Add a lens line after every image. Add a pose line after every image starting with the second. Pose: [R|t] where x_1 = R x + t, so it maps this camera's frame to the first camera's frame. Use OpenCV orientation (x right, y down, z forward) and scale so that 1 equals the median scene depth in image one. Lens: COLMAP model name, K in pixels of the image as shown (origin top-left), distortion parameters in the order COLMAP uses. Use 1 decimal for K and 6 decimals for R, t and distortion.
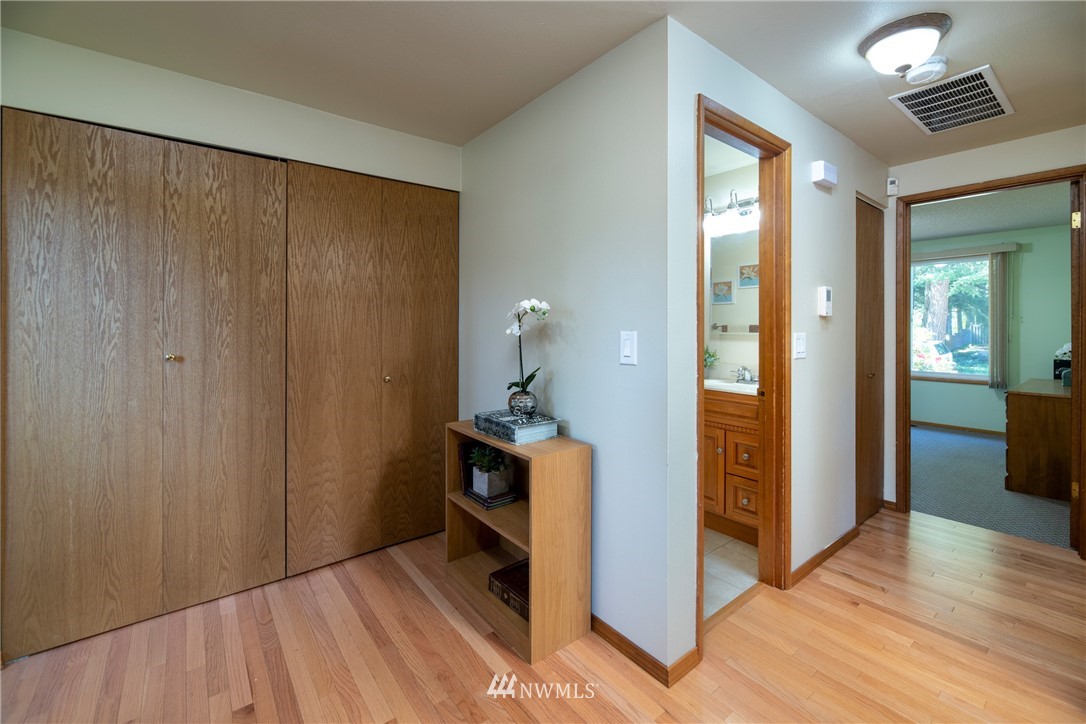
lens RADIAL K [[462.3, 0, 546.0], [0, 462.3, 326.9], [0, 0, 1]] dist [-0.000873, -0.000939]
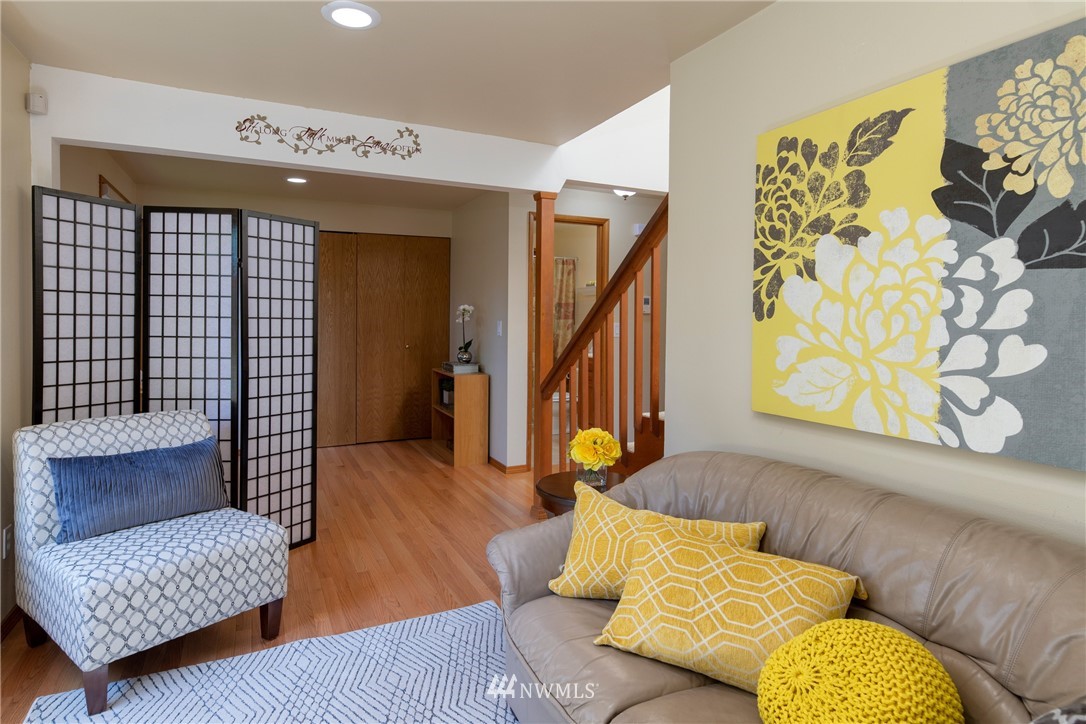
lens RADIAL K [[592.5, 0, 542.3], [0, 592.5, 330.3], [0, 0, 1]] dist [-0.000546, -0.002603]
pose [[0.977721, 0.012027, -0.209562, 0.784217], [-0.008317, 0.999793, 0.018578, 0.000999], [0.209742, -0.016421, 0.977619, -1.376920]]
